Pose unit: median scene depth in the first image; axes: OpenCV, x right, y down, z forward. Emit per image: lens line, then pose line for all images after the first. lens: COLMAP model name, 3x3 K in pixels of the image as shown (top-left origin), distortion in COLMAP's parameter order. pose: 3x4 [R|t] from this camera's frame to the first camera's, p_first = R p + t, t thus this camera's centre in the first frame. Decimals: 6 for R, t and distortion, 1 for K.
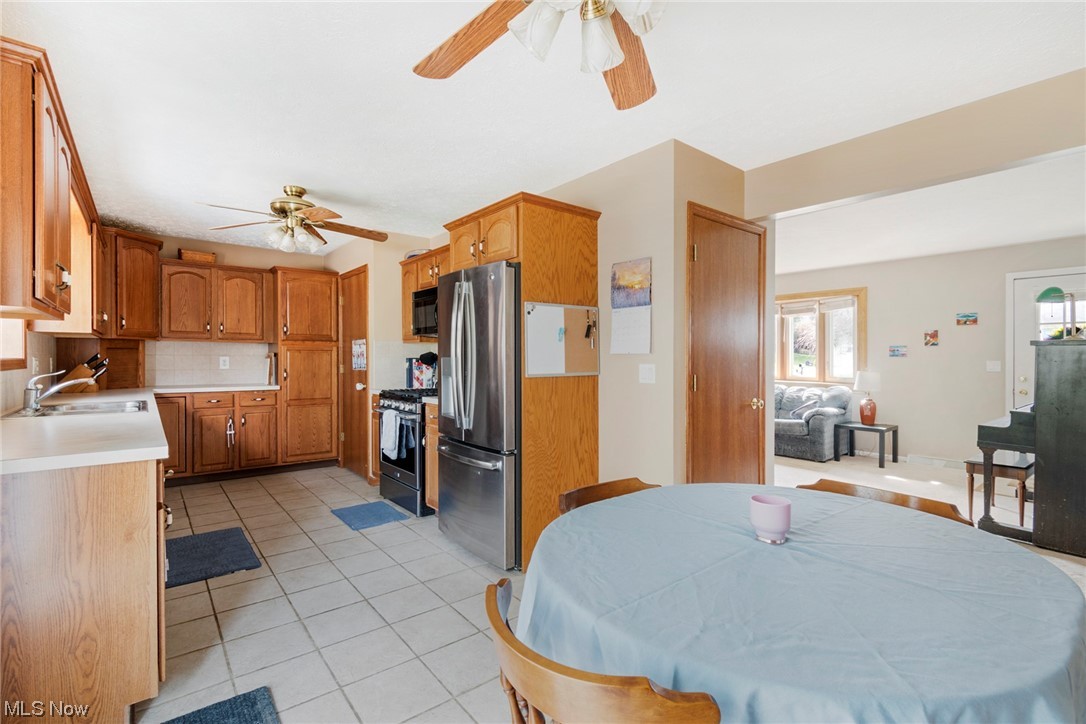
lens RADIAL K [[492.5, 0, 514.4], [0, 492.5, 359.6], [0, 0, 1]] dist [0.000846, -0.000297]
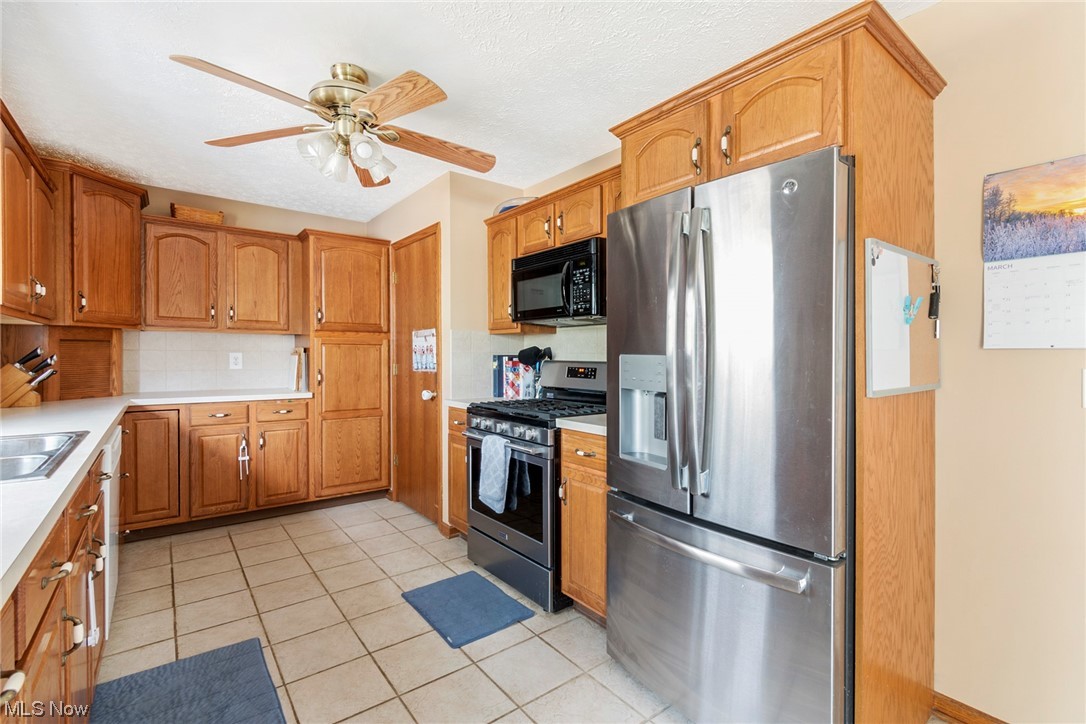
lens RADIAL K [[492.5, 0, 545.7], [0, 492.5, 358.5], [0, 0, 1]] dist [0.000846, -0.000297]
pose [[0.999749, 0.001619, 0.022359, -0.169632], [-0.001723, 0.999988, 0.004649, -0.002006], [-0.022351, -0.004687, 0.999739, 0.303450]]
